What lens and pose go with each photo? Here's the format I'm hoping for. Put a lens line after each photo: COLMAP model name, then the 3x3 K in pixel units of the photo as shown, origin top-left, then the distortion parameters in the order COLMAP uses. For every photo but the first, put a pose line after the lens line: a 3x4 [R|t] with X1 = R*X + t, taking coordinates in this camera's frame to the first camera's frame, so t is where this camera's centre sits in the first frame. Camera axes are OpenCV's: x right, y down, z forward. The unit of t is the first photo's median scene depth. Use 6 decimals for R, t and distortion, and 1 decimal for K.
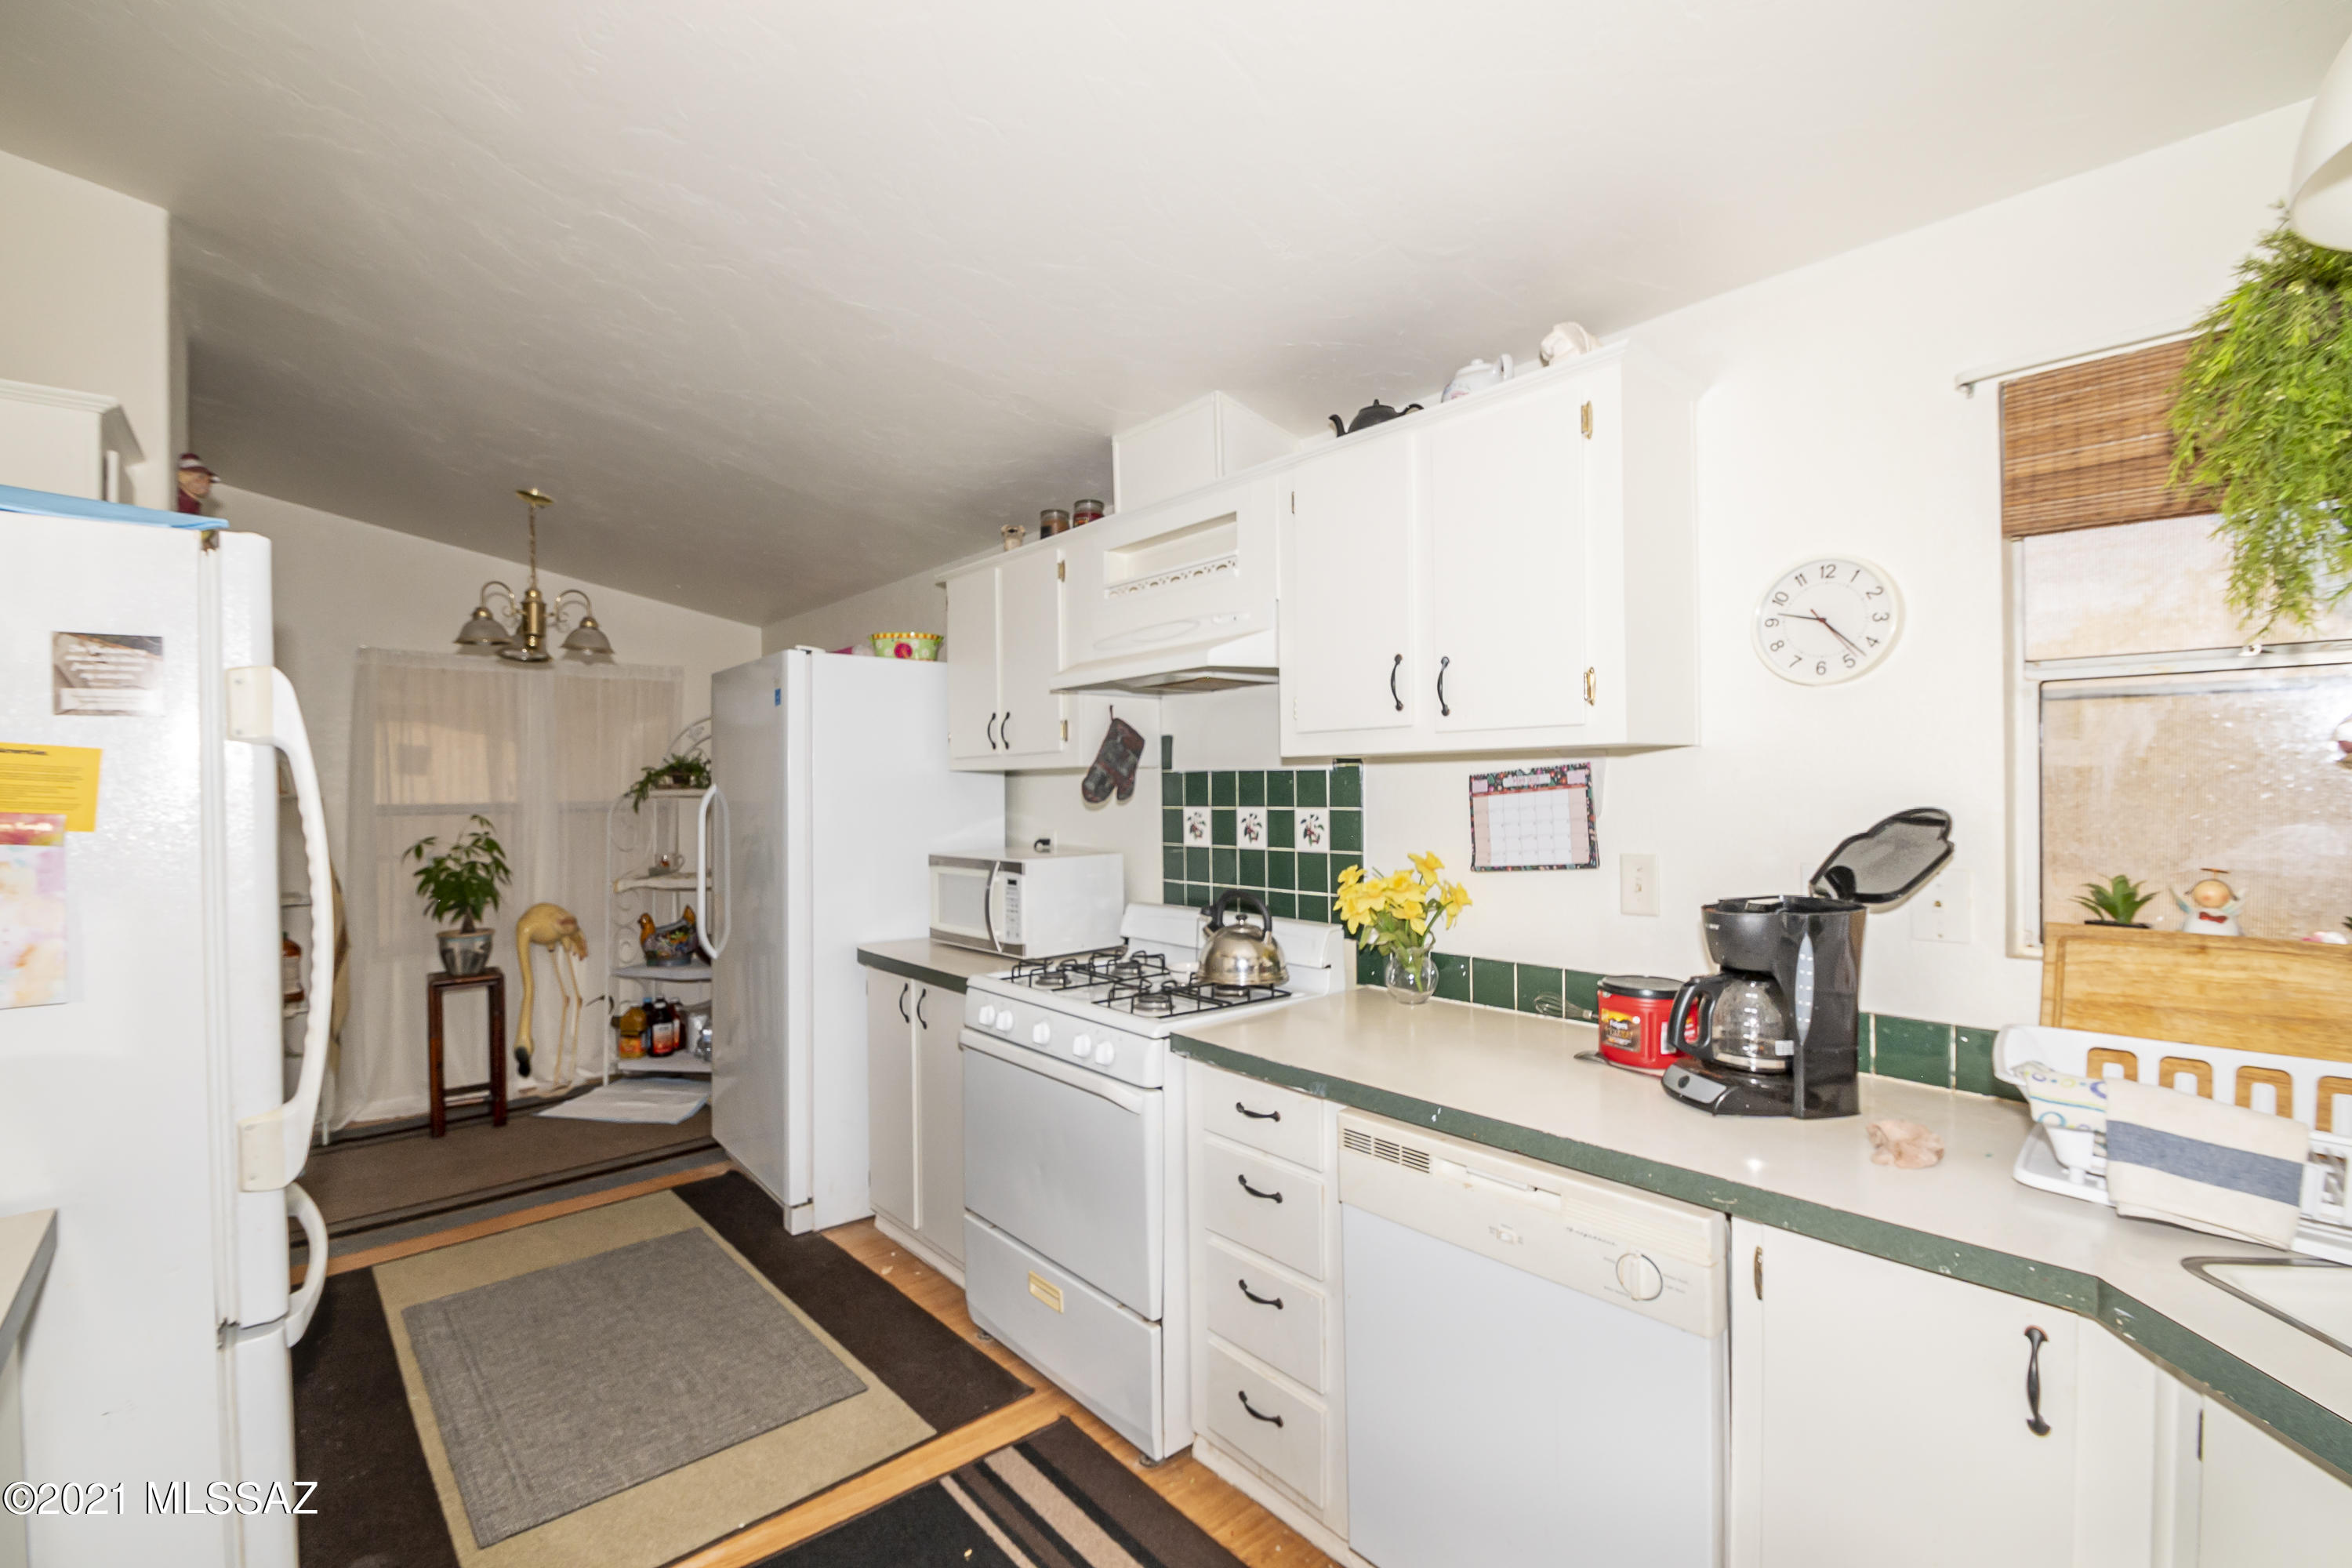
lens RADIAL K [[1048.8, 0, 1176.0], [0, 1048.8, 784.0], [0, 0, 1]] dist [0.000709, 0.000006]
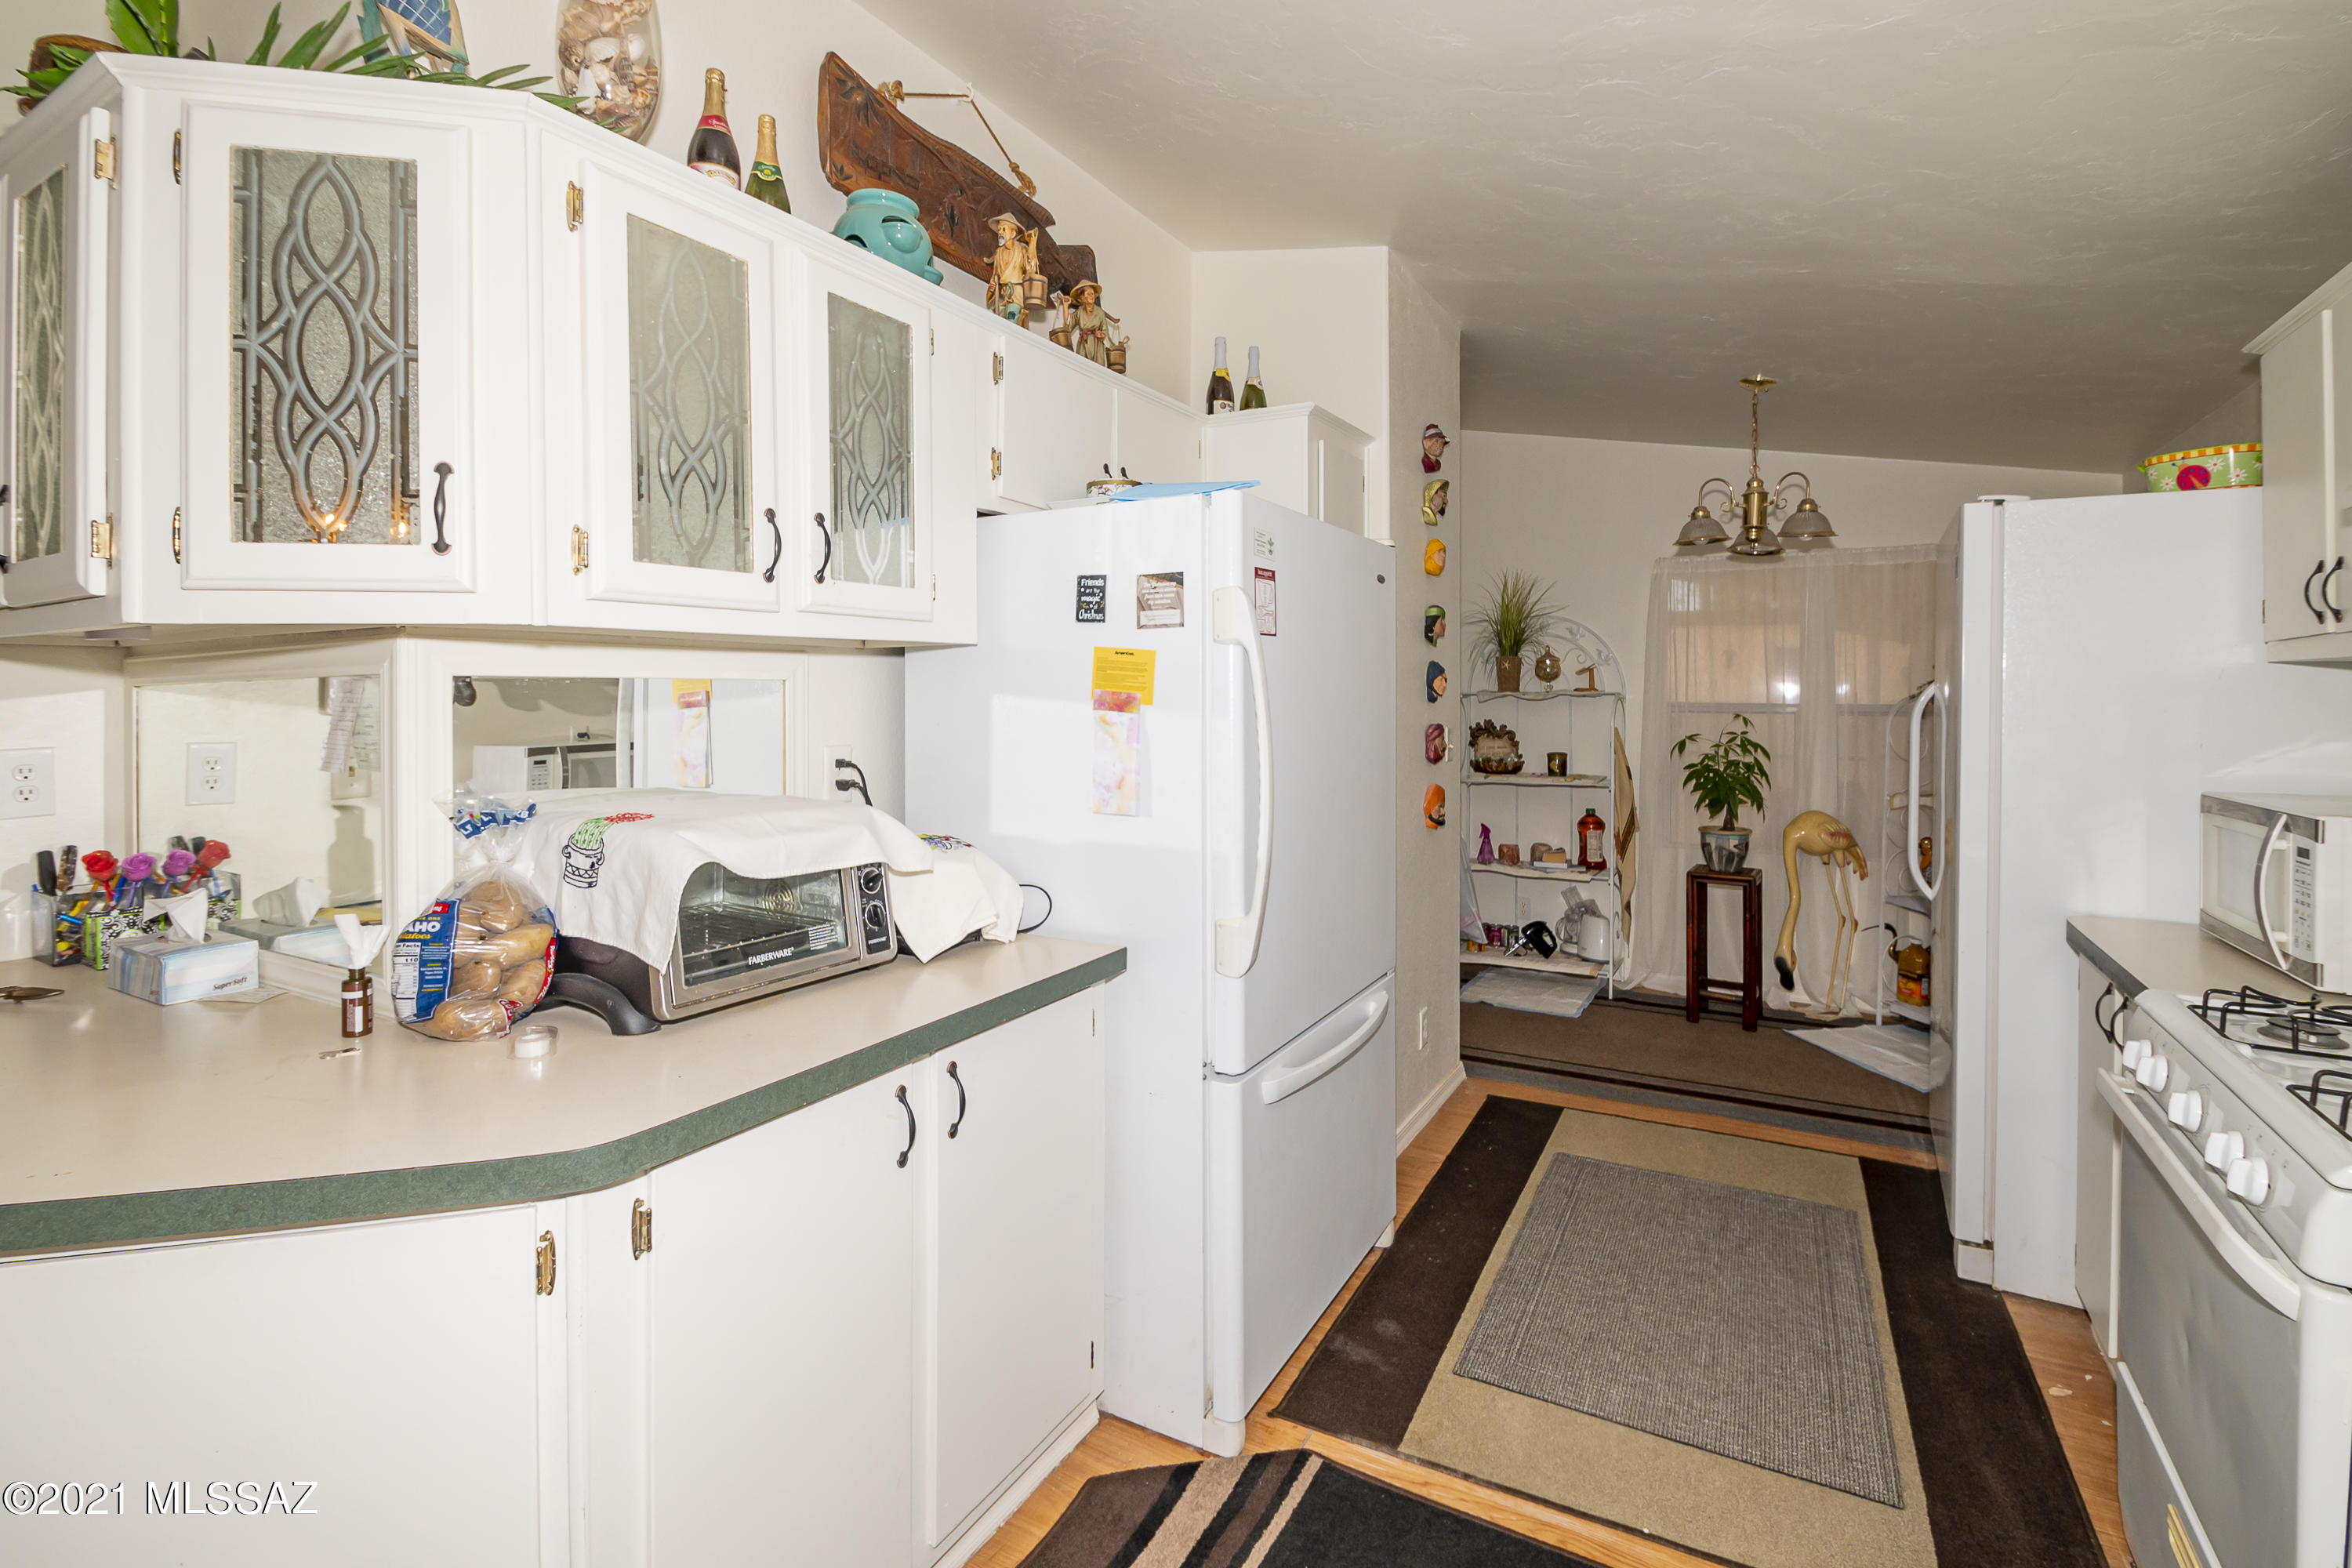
lens RADIAL K [[1080.9, 0, 1174.6], [0, 1080.9, 695.2], [0, 0, 1]] dist [0.000957, -0.013697]
pose [[0.313550, 0.013943, -0.949469, 0.160552], [-0.007606, 0.999897, 0.012171, 0.003575], [0.949541, 0.003405, 0.313624, 0.187773]]
